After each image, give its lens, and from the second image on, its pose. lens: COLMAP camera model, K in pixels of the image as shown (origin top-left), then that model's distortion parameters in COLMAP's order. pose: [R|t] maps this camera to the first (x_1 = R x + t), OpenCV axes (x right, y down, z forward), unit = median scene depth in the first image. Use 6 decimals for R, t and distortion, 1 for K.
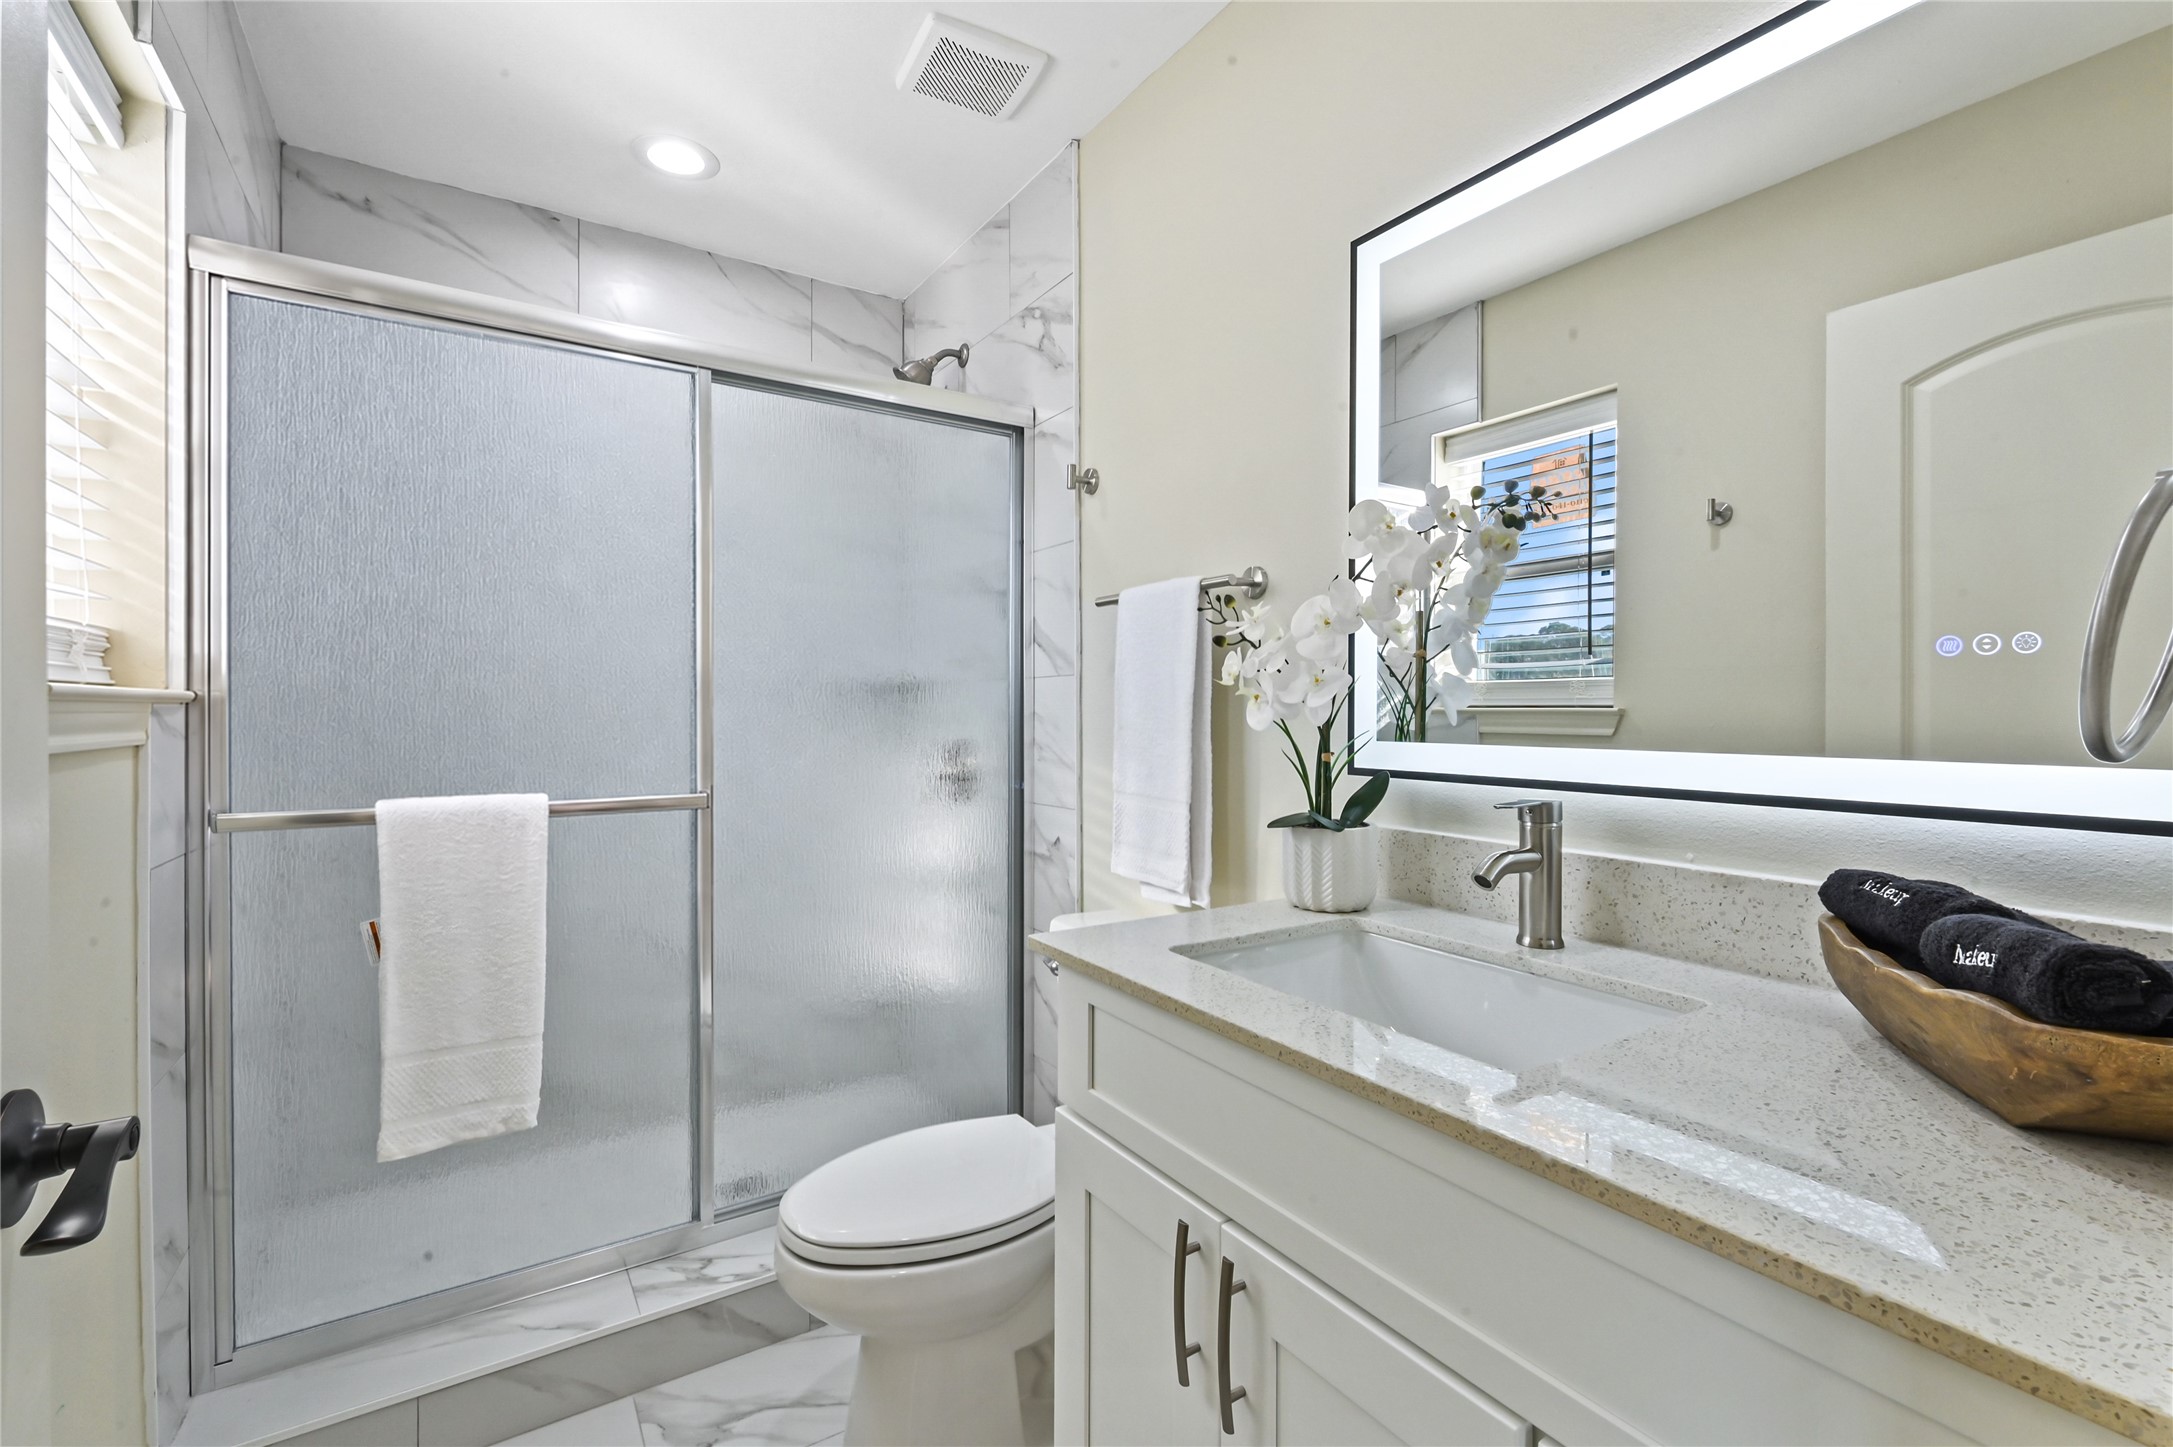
lens RADIAL K [[923.3, 0, 1079.2], [0, 923.3, 719.4], [0, 0, 1]] dist [-0.032842, 0.000404]
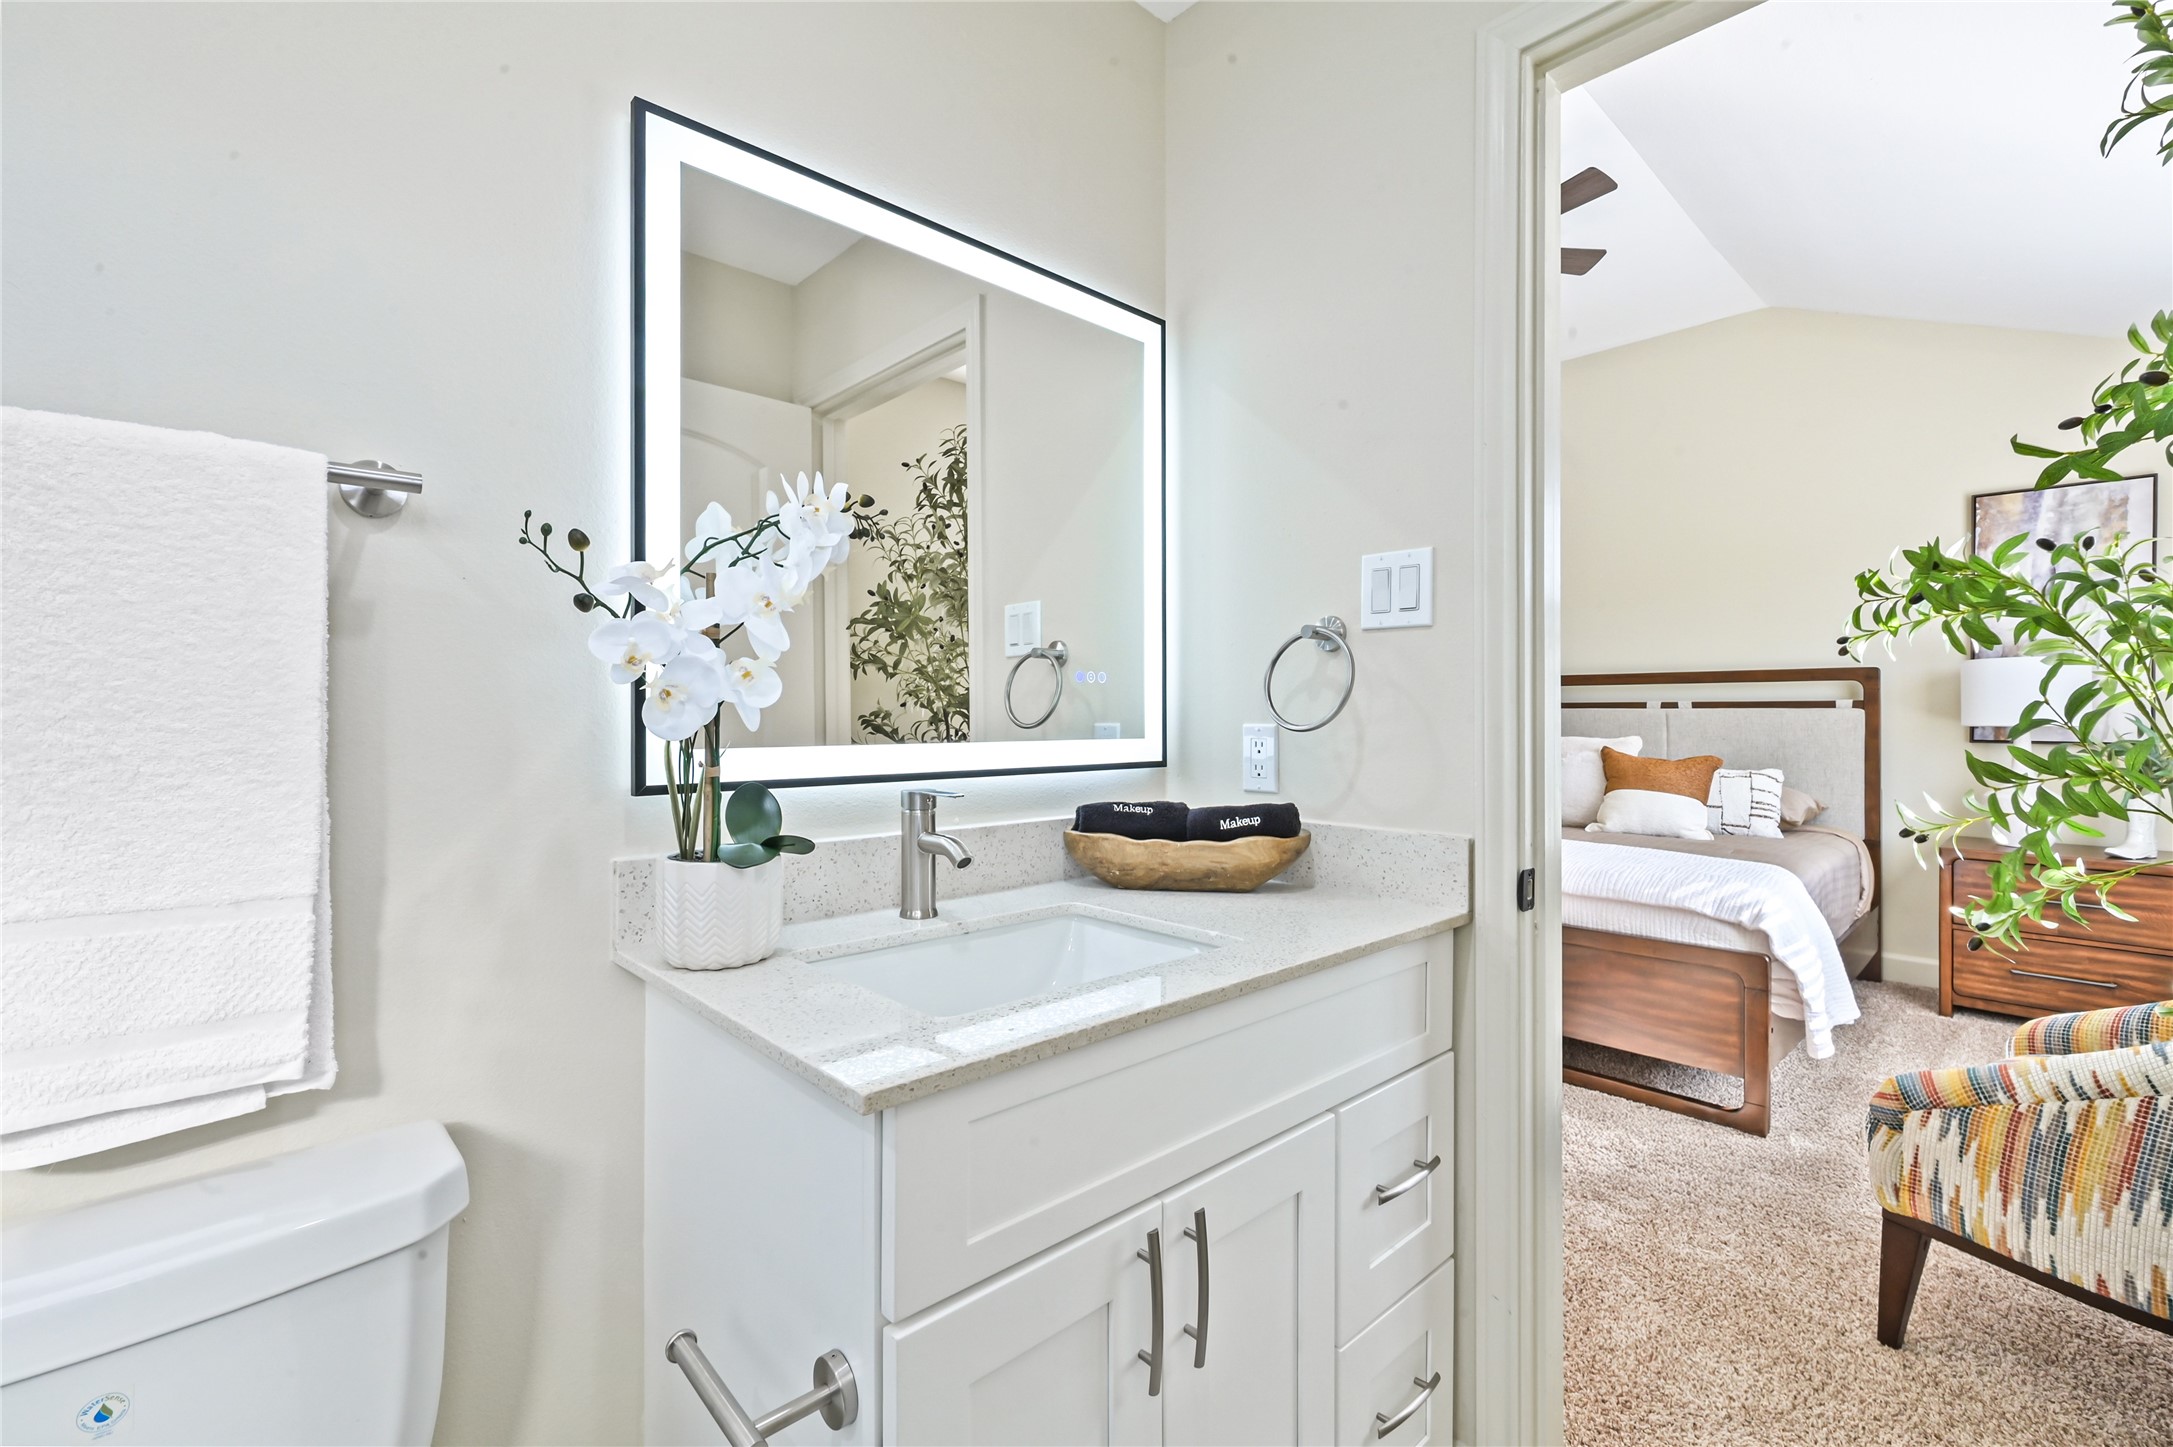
lens RADIAL K [[923.3, 0, 1104.0], [0, 923.3, 717.0], [0, 0, 1]] dist [-0.032842, 0.000404]
pose [[-0.191633, -0.007680, 0.981437, -0.847679], [0.006763, 0.999935, 0.009145, -0.015217], [-0.981443, 0.008390, -0.191569, 1.245975]]
